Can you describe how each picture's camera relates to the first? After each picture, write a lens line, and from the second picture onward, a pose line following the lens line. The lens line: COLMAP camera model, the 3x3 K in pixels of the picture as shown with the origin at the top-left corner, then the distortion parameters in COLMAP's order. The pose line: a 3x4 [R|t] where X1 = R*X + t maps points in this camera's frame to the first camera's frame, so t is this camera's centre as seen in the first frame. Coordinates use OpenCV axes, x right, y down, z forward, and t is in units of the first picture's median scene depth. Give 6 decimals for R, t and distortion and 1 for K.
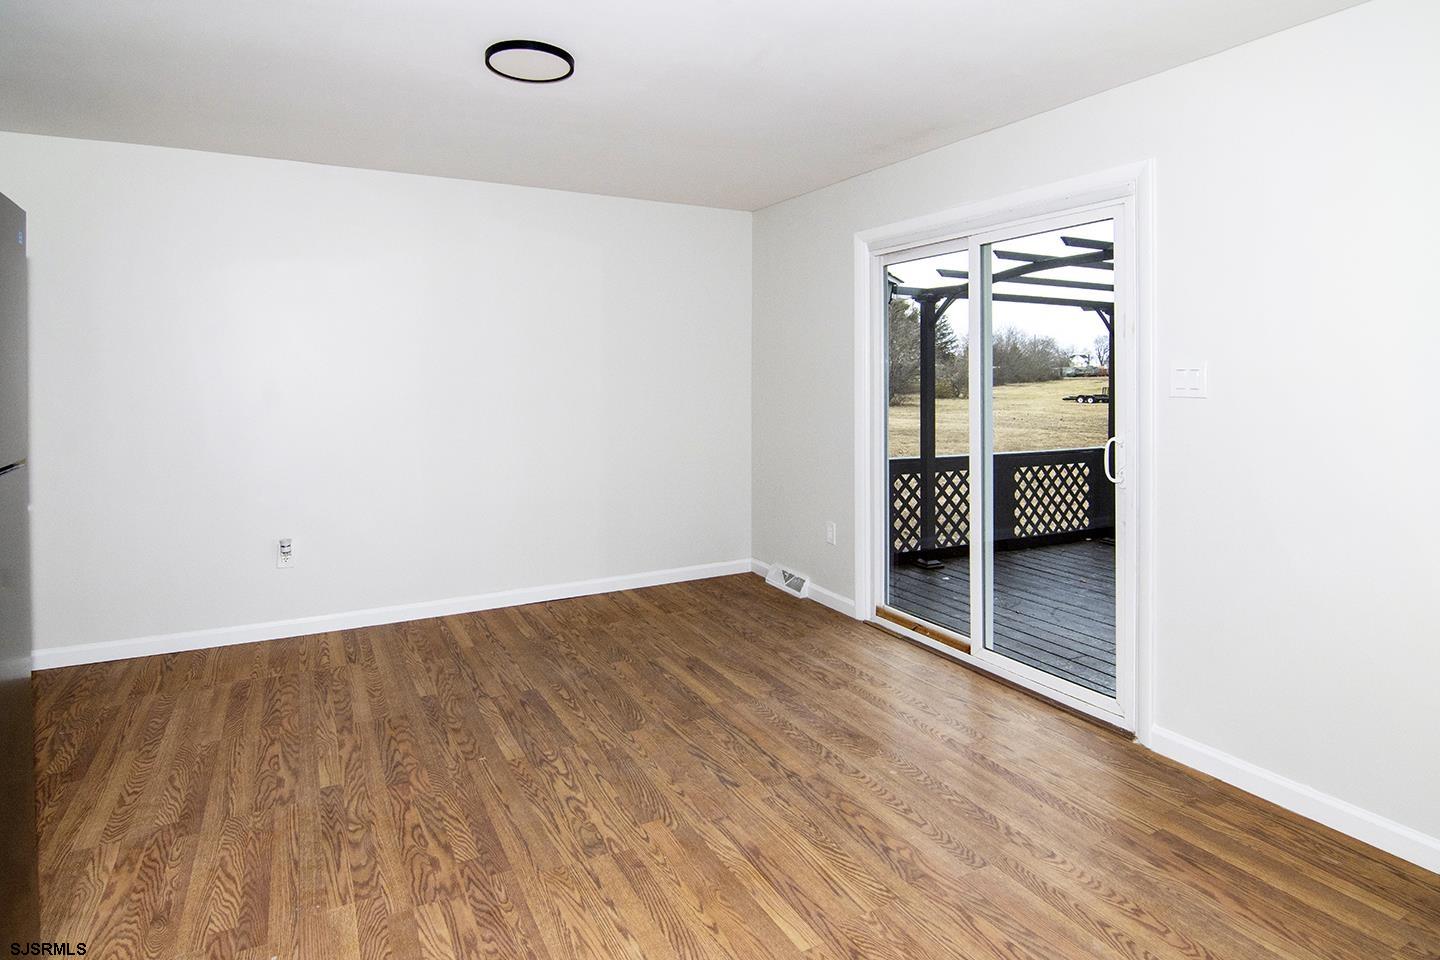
lens RADIAL K [[800.8, 0, 713.7], [0, 800.8, 376.4], [0, 0, 1]] dist [-0.001065, -0.006262]
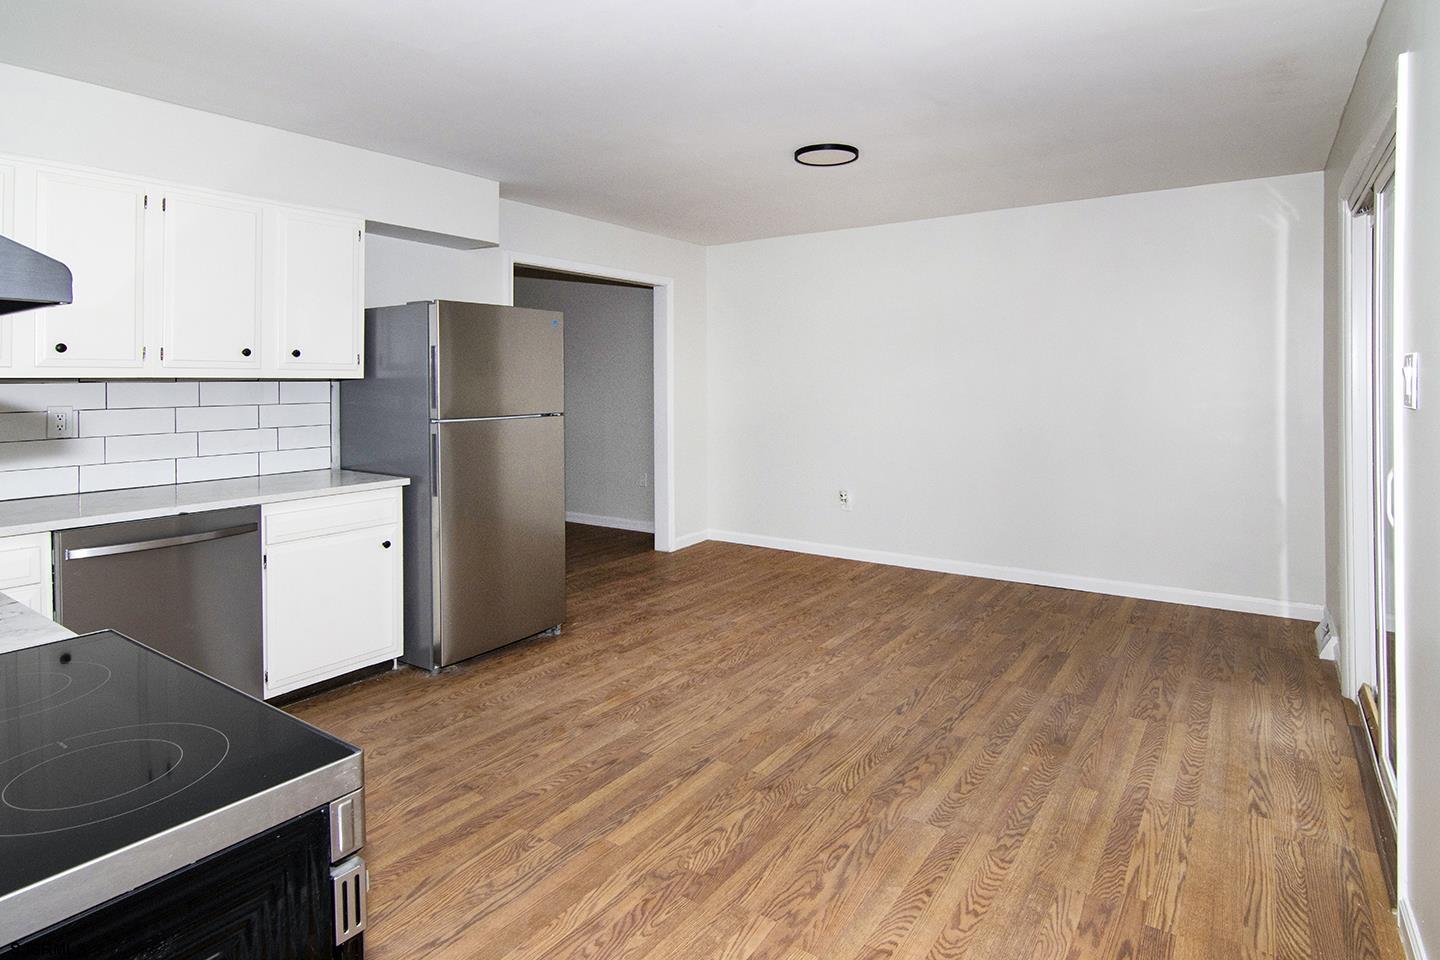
lens RADIAL K [[800.8, 0, 704.5], [0, 800.8, 387.4], [0, 0, 1]] dist [-0.001065, -0.006262]
pose [[0.444068, 0.008682, -0.895951, 1.120107], [-0.003398, 0.999962, 0.008006, 0.011942], [0.895987, -0.000511, 0.444080, 0.230817]]
